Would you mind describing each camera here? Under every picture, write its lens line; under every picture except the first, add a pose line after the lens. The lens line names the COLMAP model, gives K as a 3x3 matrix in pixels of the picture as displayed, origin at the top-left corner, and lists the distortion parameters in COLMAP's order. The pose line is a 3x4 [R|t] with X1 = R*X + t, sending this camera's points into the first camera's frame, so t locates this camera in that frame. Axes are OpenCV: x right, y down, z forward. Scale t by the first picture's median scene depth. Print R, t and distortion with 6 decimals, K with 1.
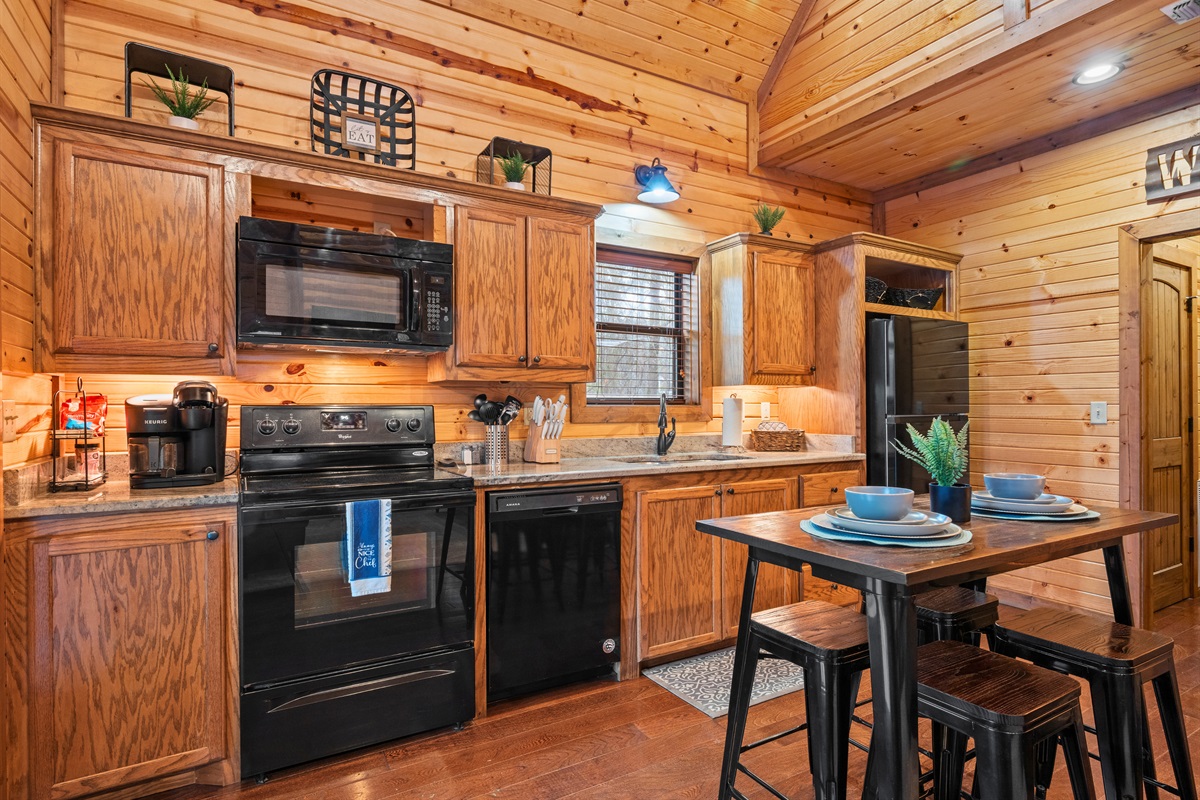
lens RADIAL K [[639.3, 0, 615.0], [0, 639.3, 404.6], [0, 0, 1]] dist [-0.002456, 0.000247]
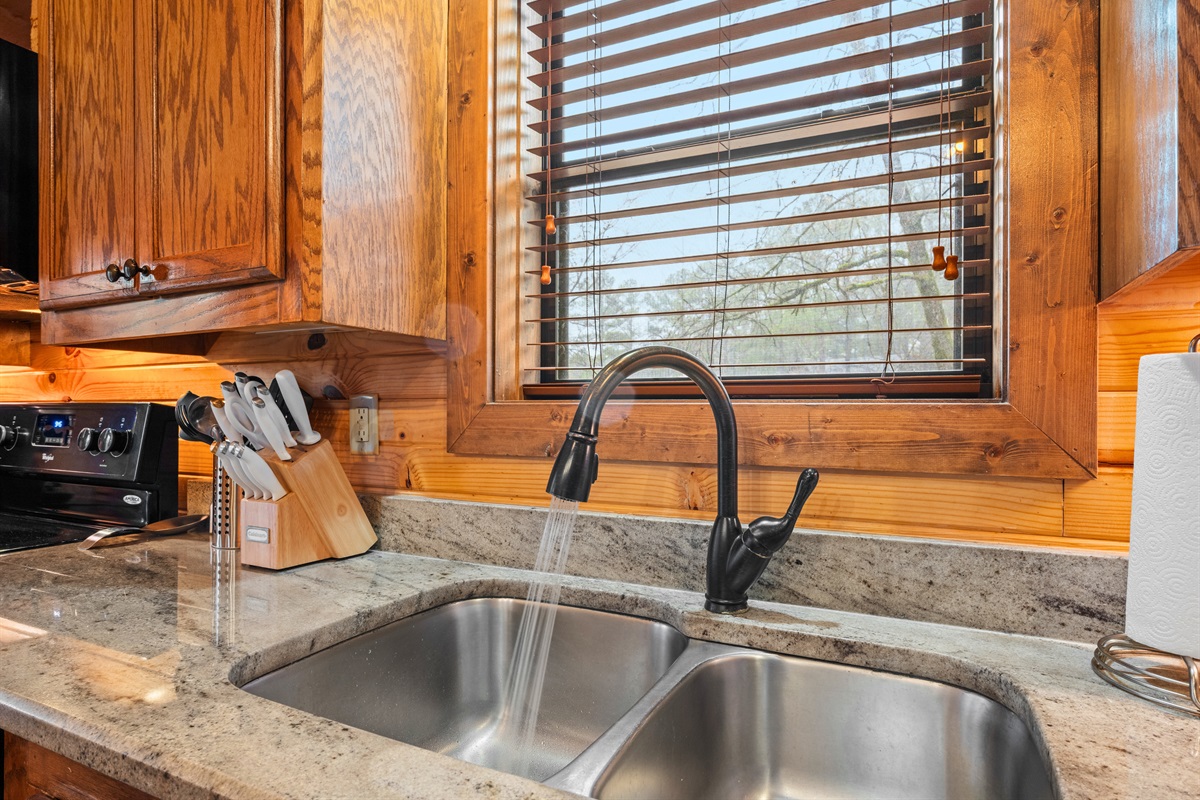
lens RADIAL K [[639.3, 0, 615.0], [0, 639.3, 404.6], [0, 0, 1]] dist [-0.002456, 0.000247]
pose [[0.551427, -0.000321, -0.834223, 0.319524], [0.000934, 1.000000, 0.000232, 0.002965], [0.834223, -0.000907, 0.551427, 1.057197]]
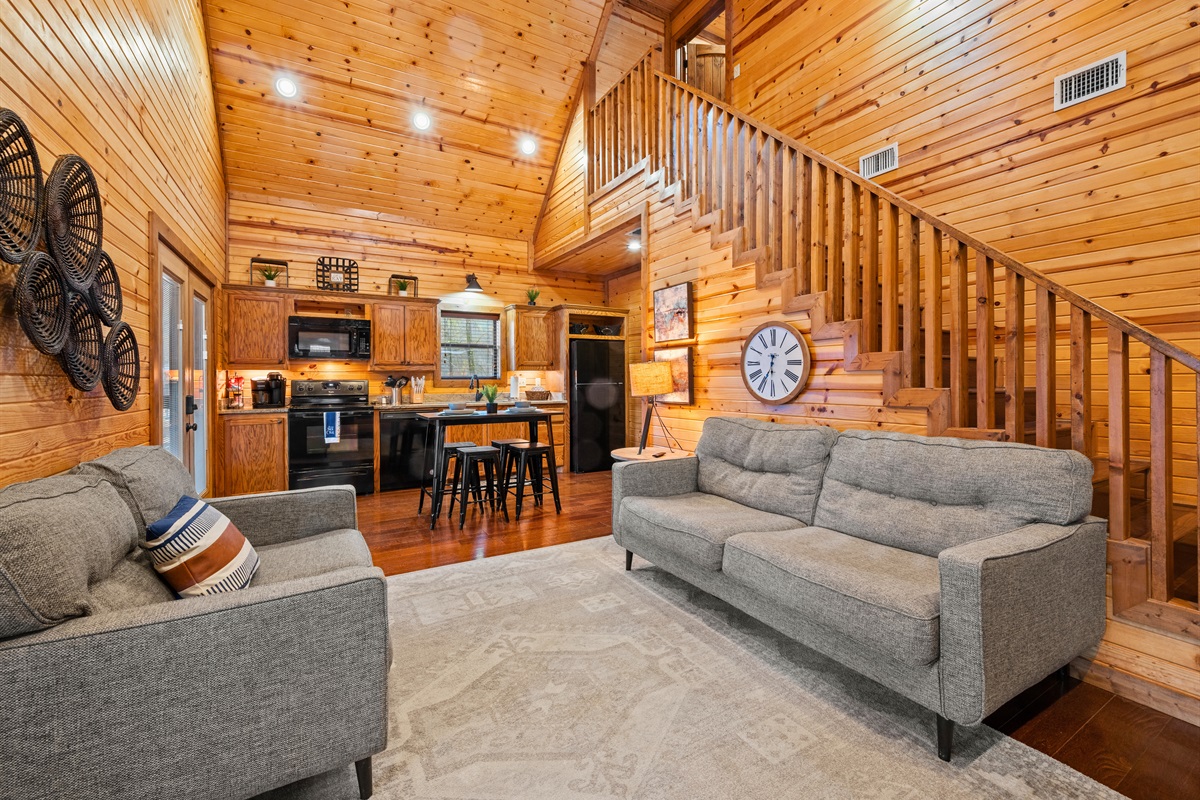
lens RADIAL K [[498.9, 0, 601.8], [0, 498.9, 377.9], [0, 0, 1]] dist [0.000544, 0.000003]
pose [[0.999933, -0.002870, -0.011227, 0.685711], [0.002853, 0.999995, -0.001563, -0.002022], [0.011231, 0.001531, 0.999936, -1.002733]]
